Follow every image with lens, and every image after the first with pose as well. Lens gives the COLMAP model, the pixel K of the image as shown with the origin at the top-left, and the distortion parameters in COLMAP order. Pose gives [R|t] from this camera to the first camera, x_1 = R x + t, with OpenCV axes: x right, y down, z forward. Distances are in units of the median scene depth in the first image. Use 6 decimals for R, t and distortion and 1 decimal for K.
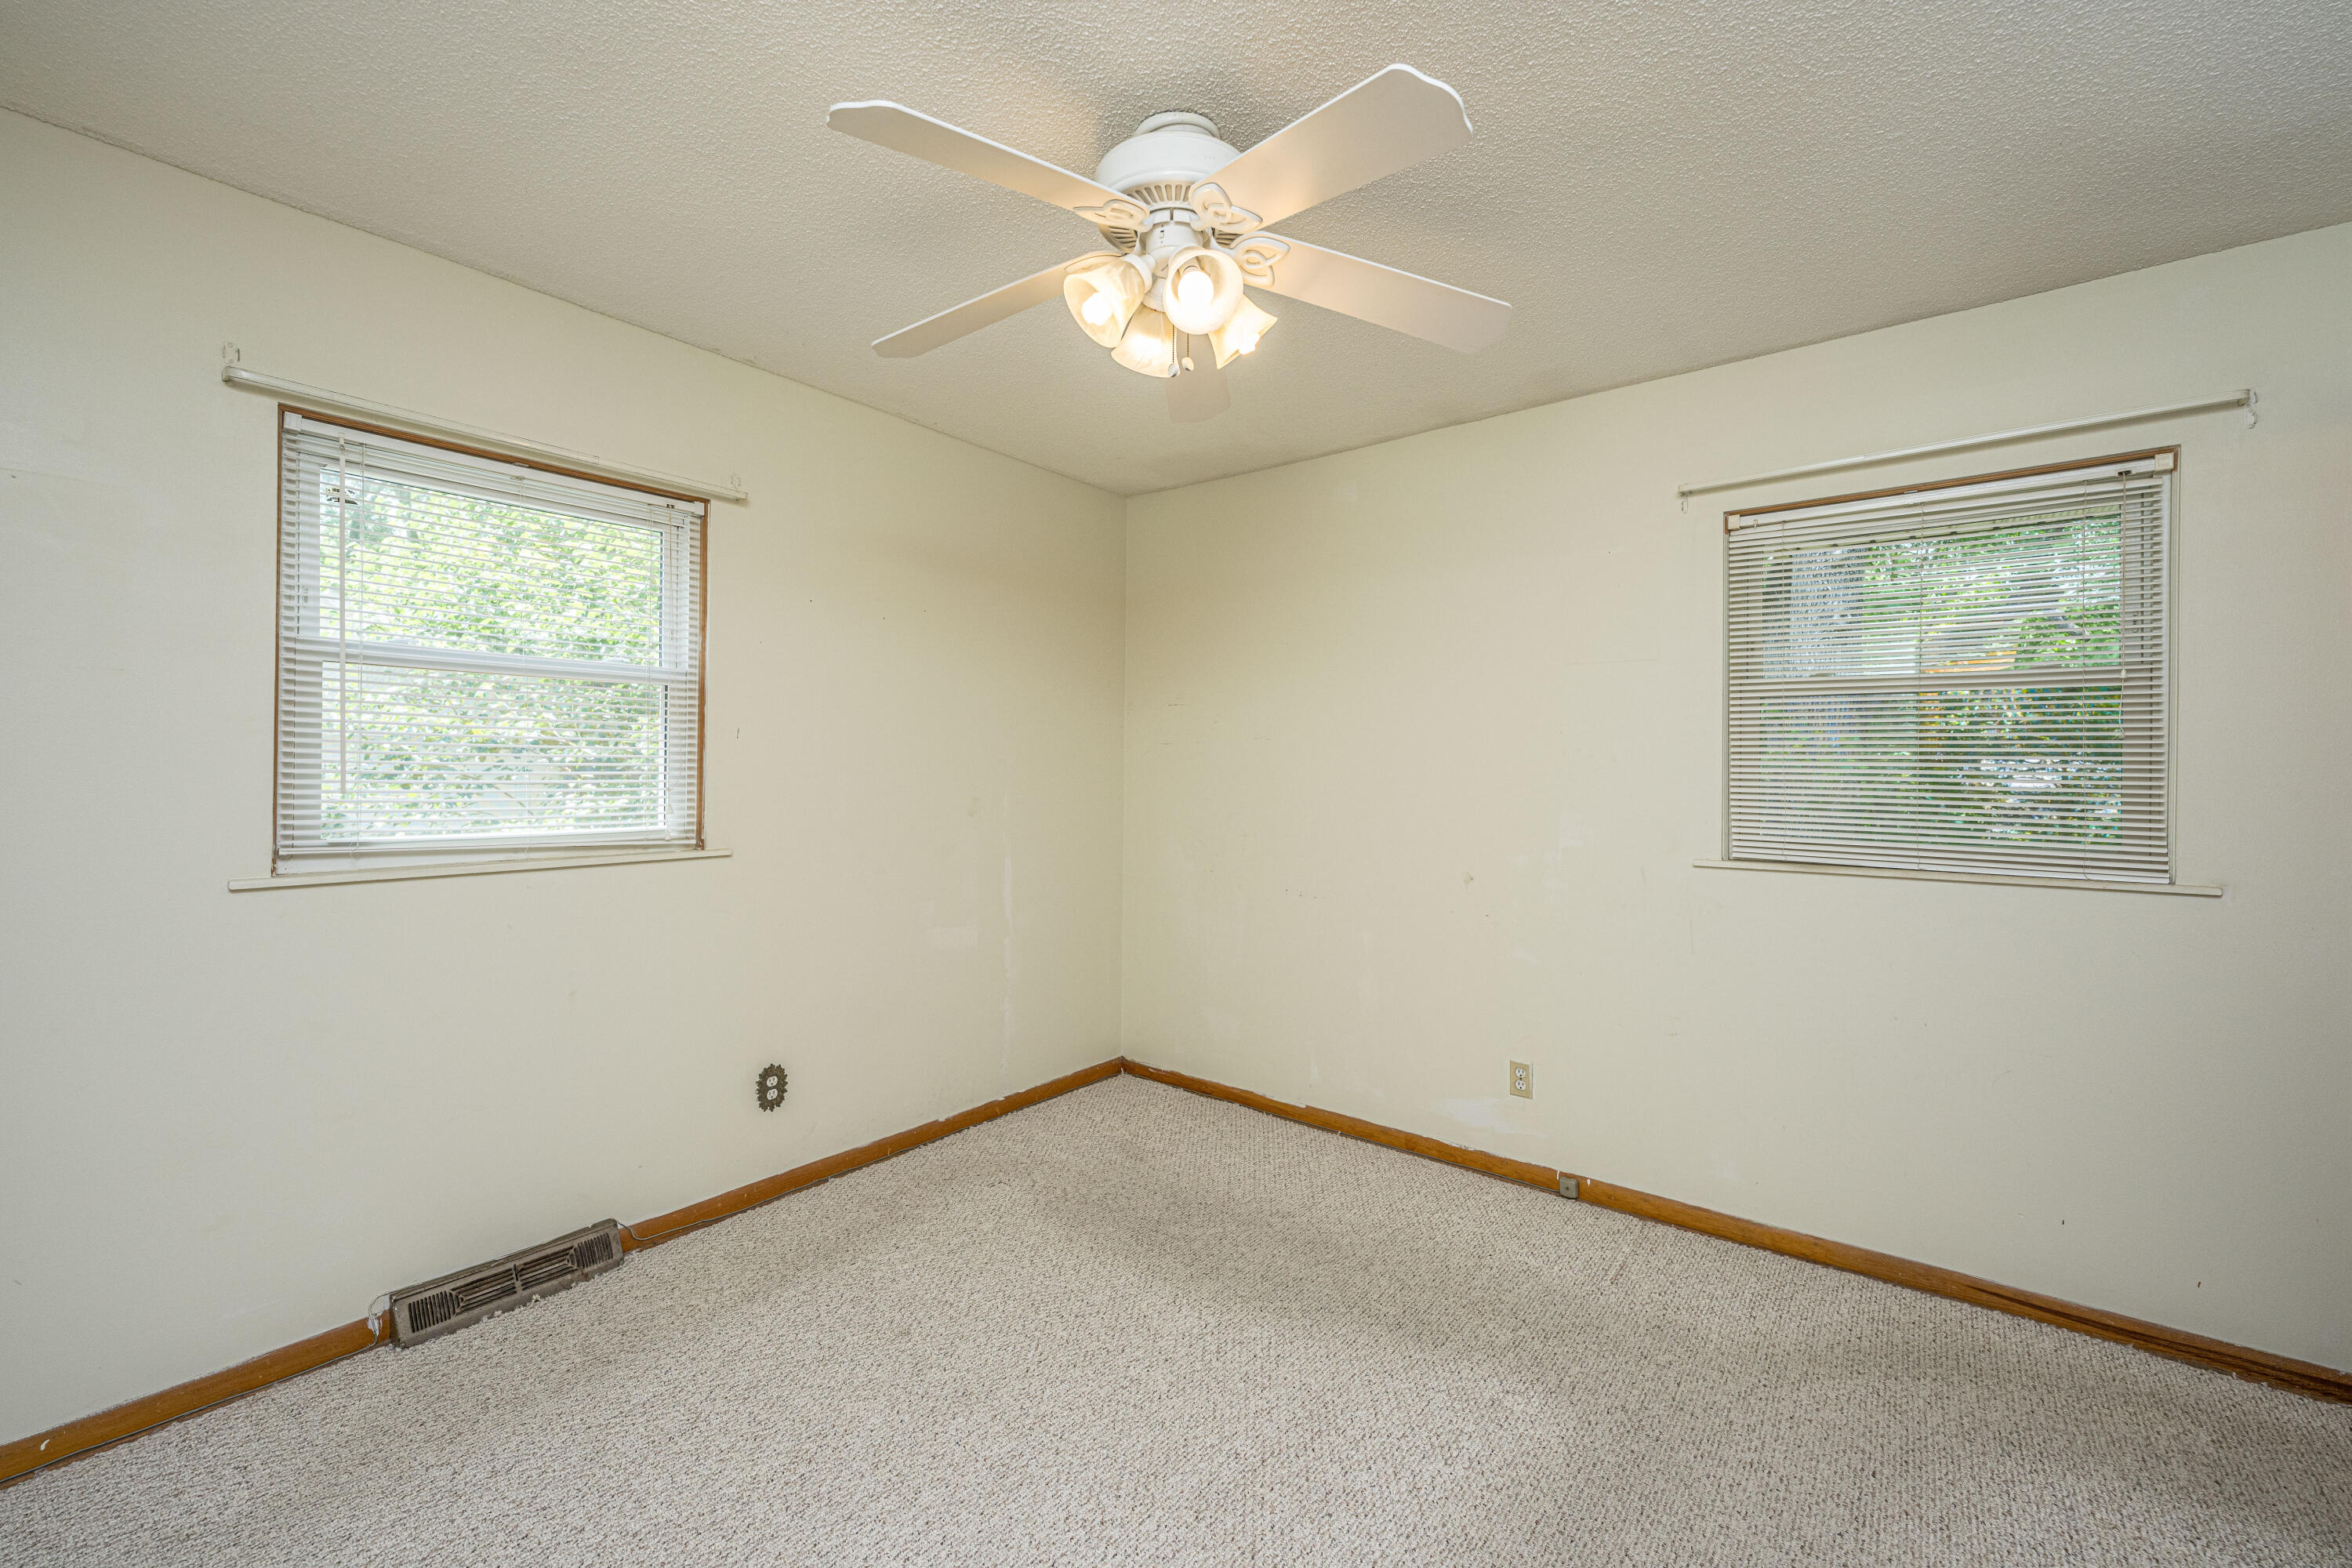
lens RADIAL K [[979.5, 0, 1177.3], [0, 979.5, 768.9], [0, 0, 1]] dist [0.000500, -0.000507]
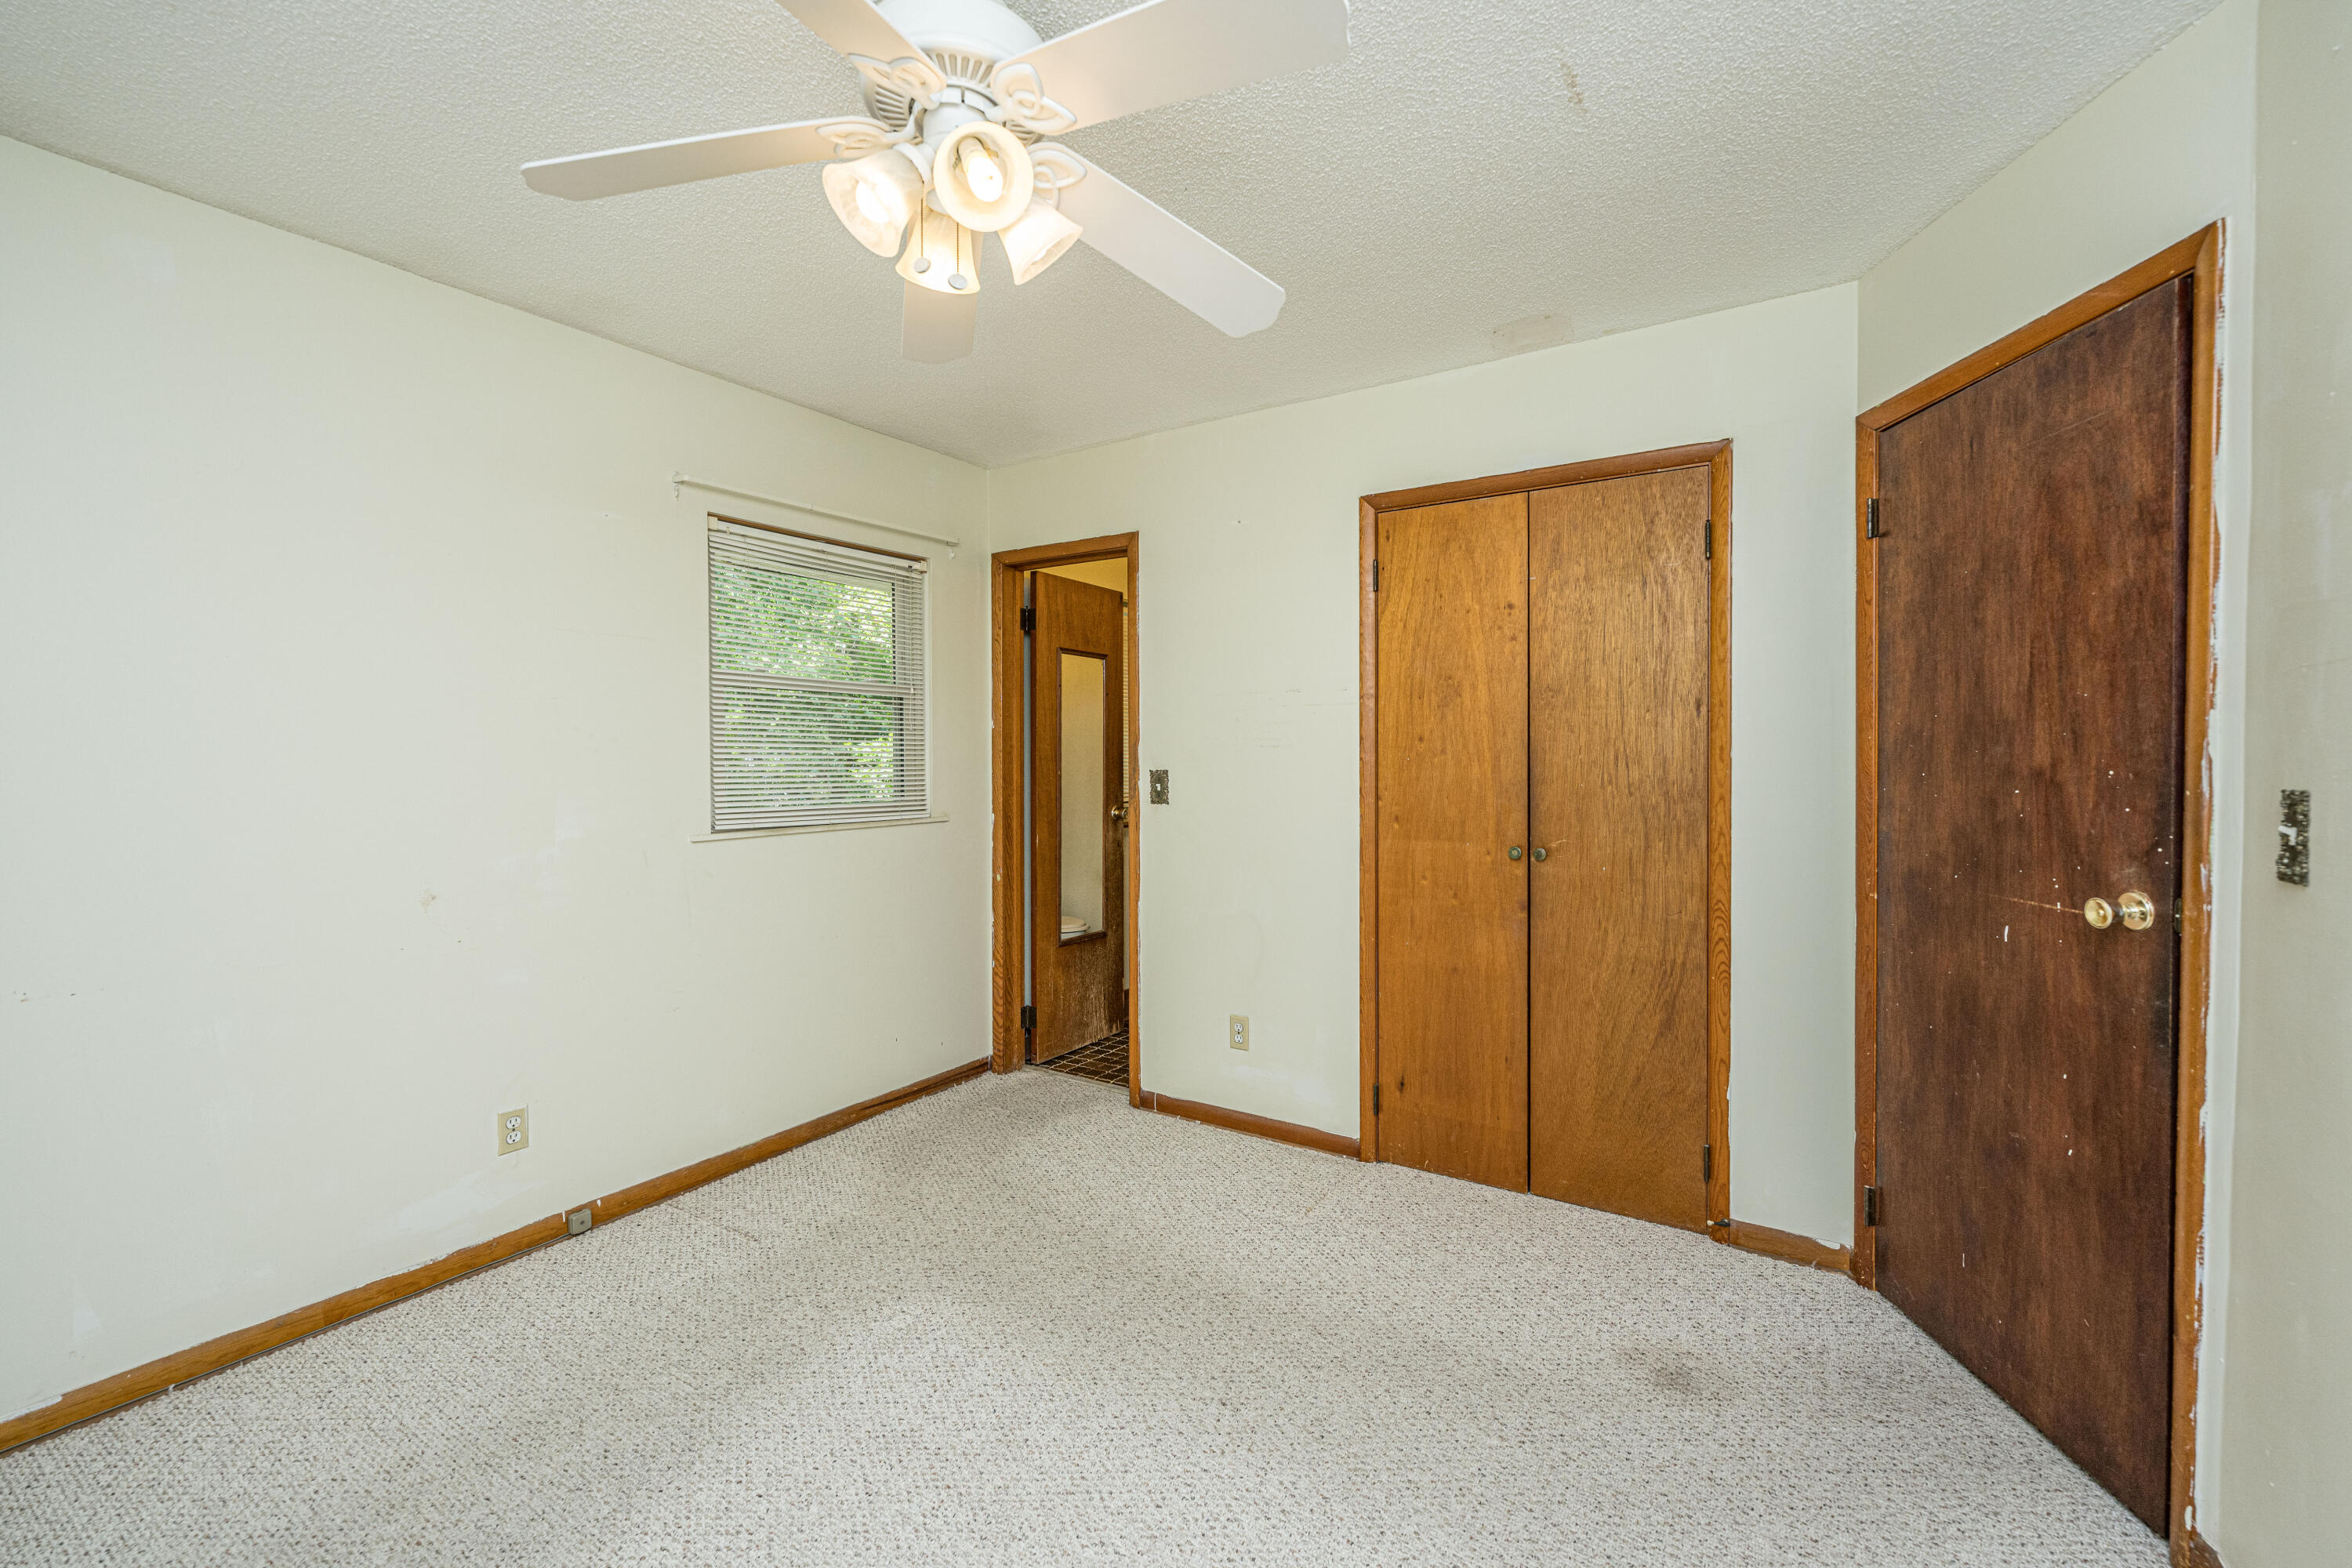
lens RADIAL K [[979.5, 0, 1178.4], [0, 979.5, 776.5], [0, 0, 1]] dist [0.000500, -0.000507]
pose [[-0.106013, -0.024409, 0.994065, -0.583611], [0.007017, 0.999655, 0.025294, 0.006197], [-0.994340, 0.009657, -0.105806, 0.606536]]
